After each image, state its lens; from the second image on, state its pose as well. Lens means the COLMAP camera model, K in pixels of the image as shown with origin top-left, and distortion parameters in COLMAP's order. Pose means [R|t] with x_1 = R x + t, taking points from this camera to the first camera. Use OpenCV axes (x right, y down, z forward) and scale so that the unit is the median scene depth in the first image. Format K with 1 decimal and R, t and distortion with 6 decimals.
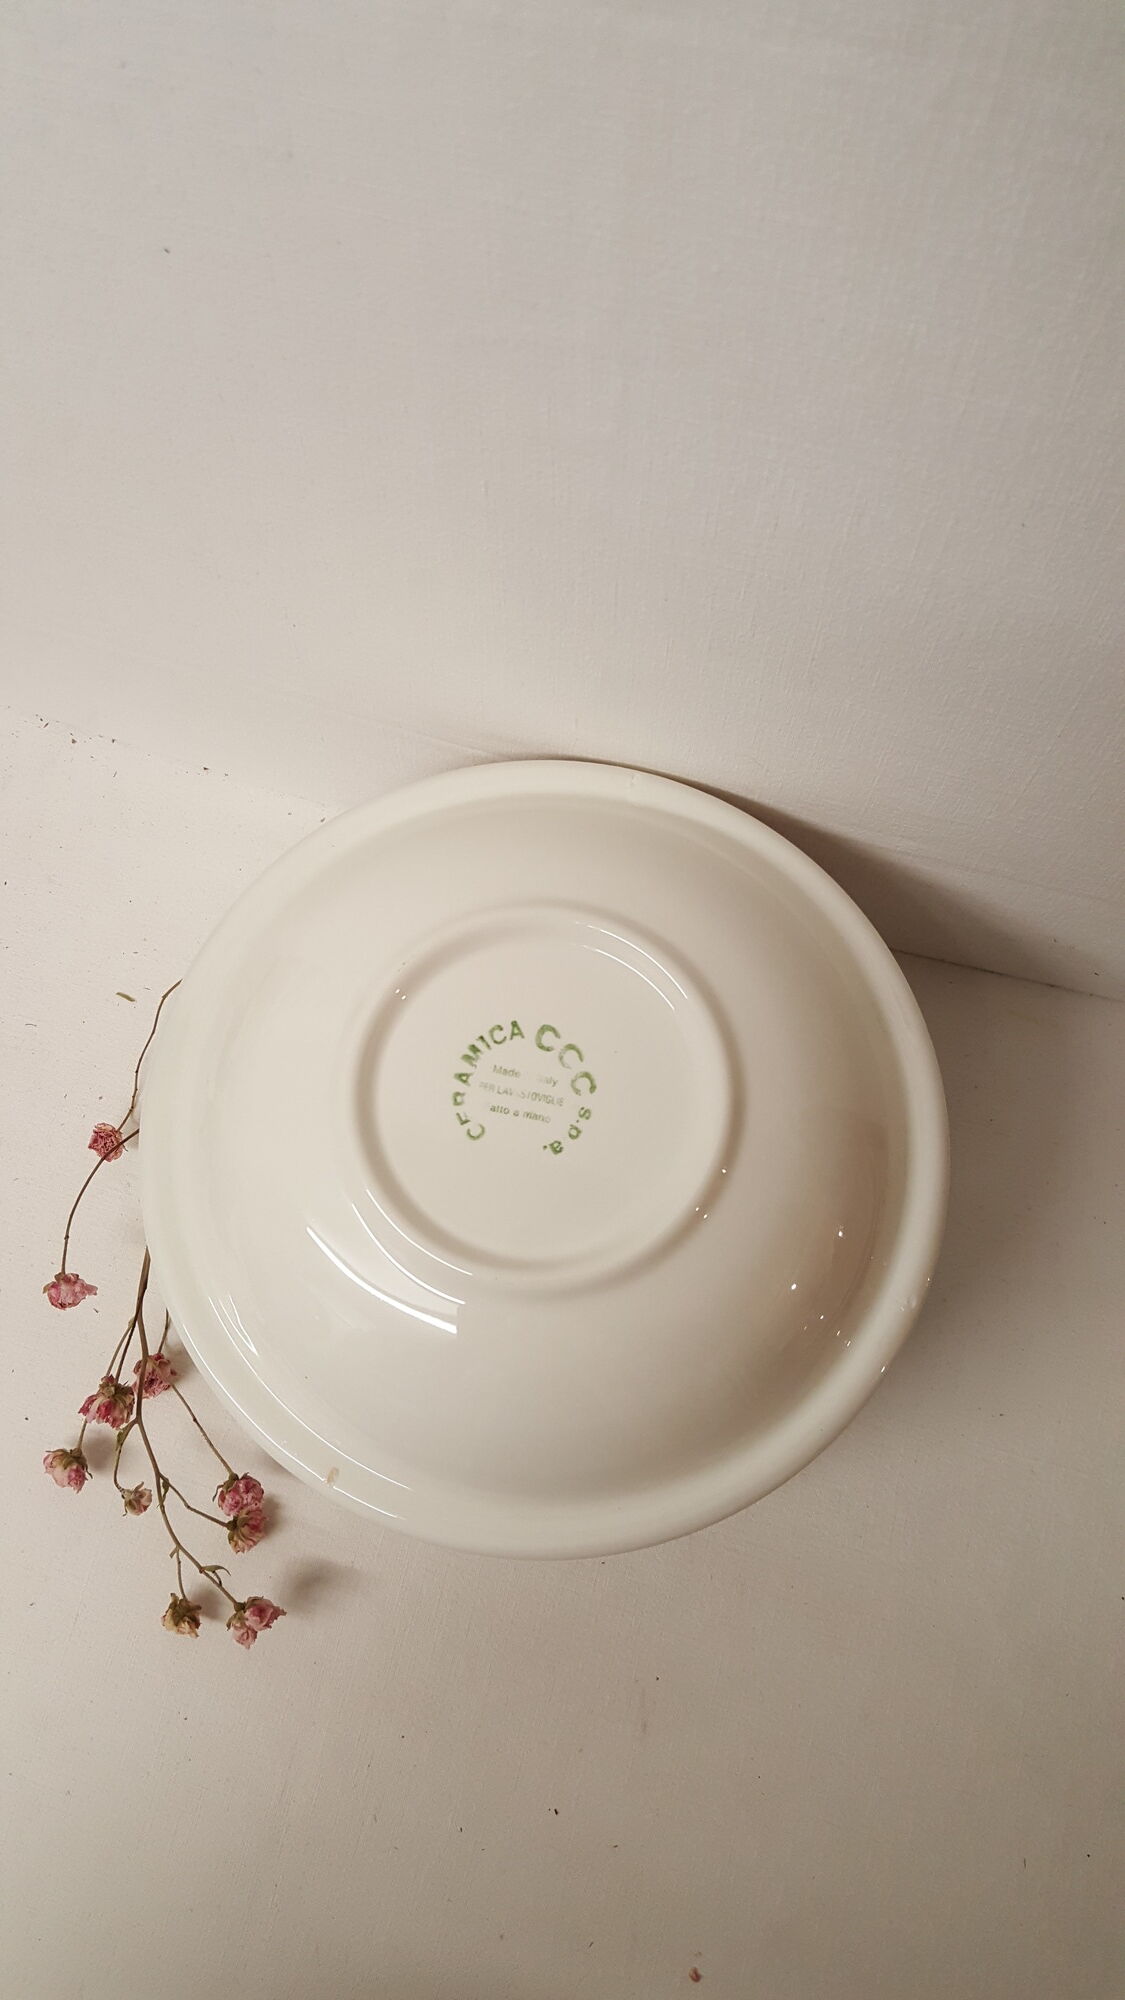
lens RADIAL K [[1546.8, 0, 562.5], [0, 1546.8, 1000.0], [0, 0, 1]] dist [0.073613, -0.005333]
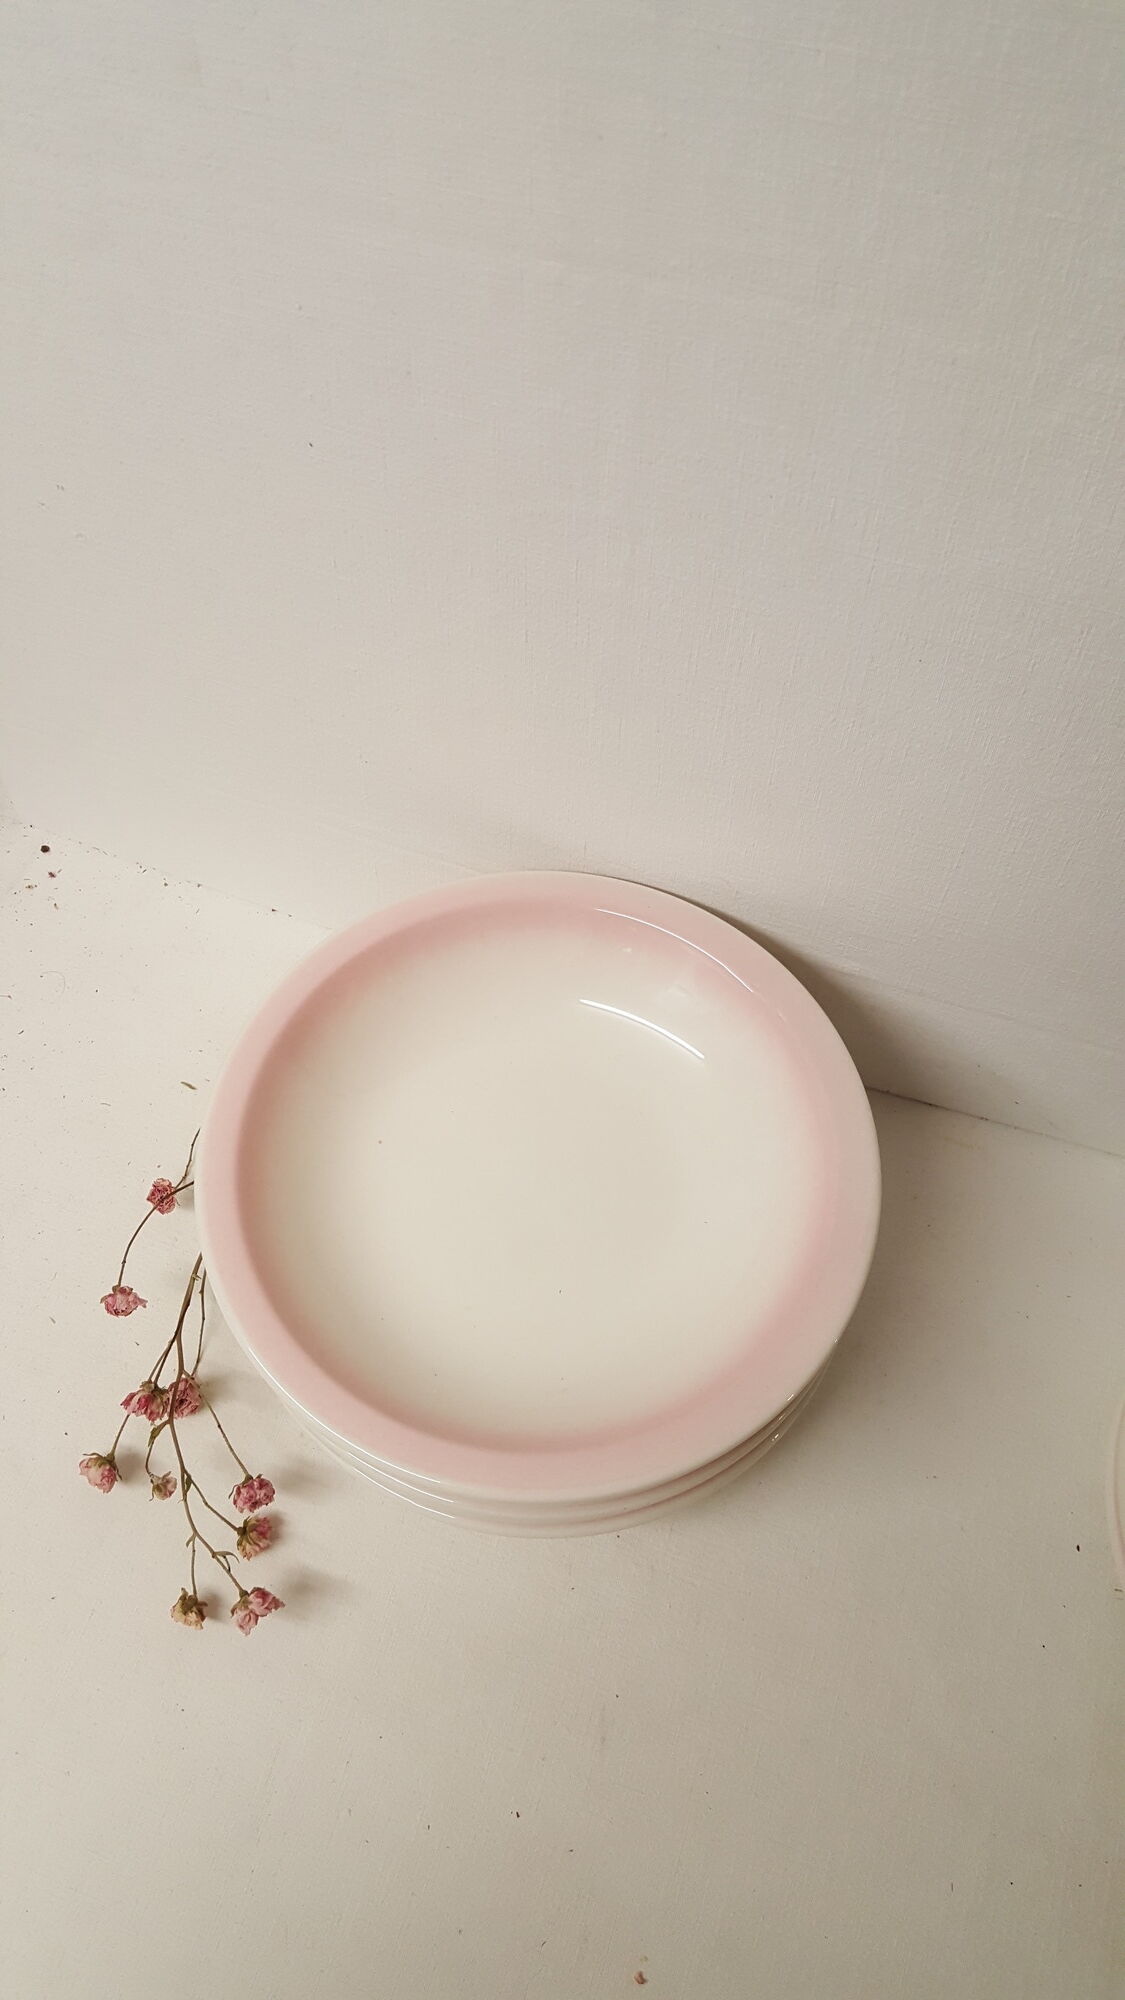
lens RADIAL K [[1510.0, 0, 562.5], [0, 1510.0, 1000.0], [0, 0, 1]] dist [0.102877, -0.001446]
pose [[0.998724, 0.050316, -0.004408, 0.003323], [-0.050068, 0.974731, -0.217698, 0.218383], [-0.006657, 0.217641, 0.976006, -0.171942]]
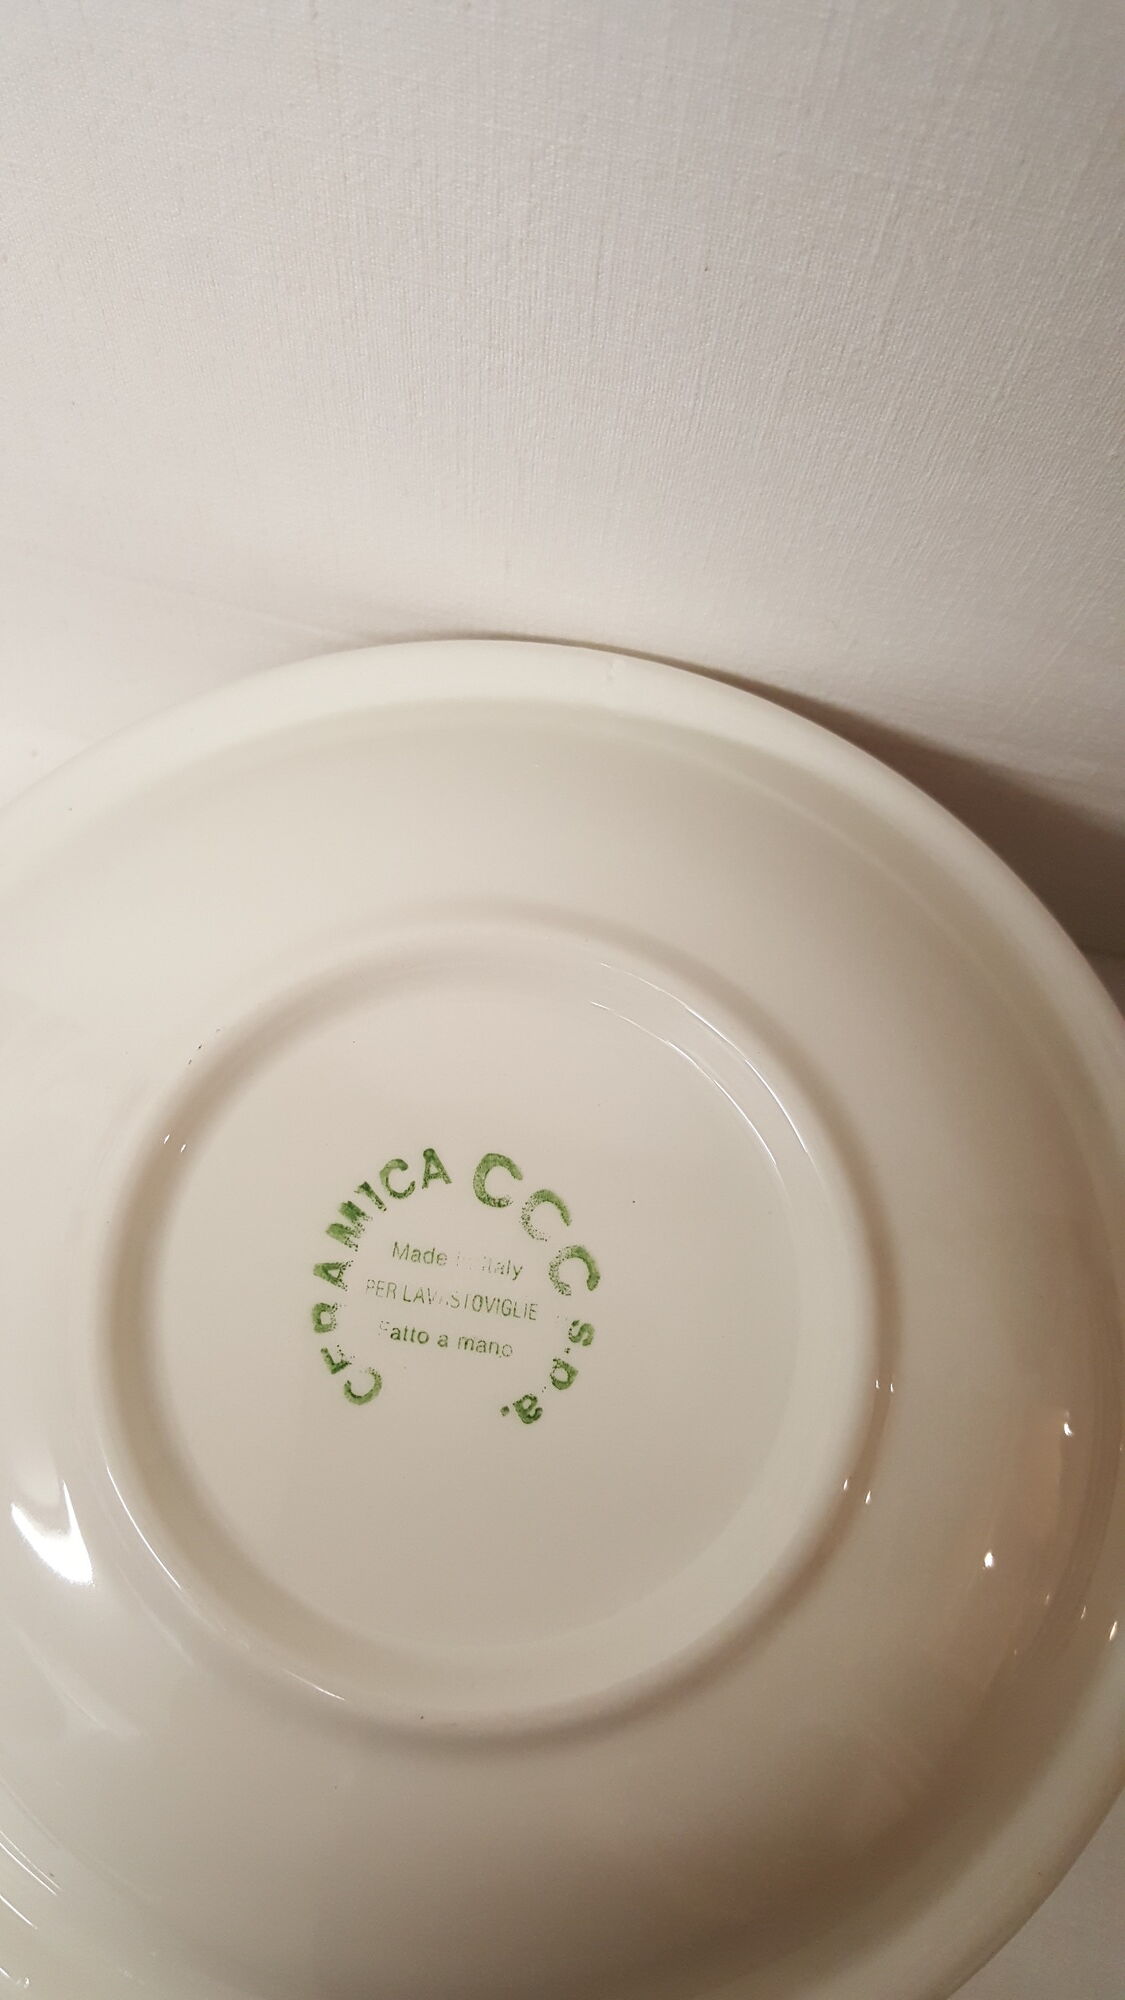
lens RADIAL K [[1546.8, 0, 562.5], [0, 1546.8, 1000.0], [0, 0, 1]] dist [0.073613, -0.005333]
pose [[0.995742, -0.048084, 0.078648, -0.025029], [0.044320, 0.997819, 0.048924, -0.057386], [-0.080829, -0.045230, 0.995701, 0.491678]]
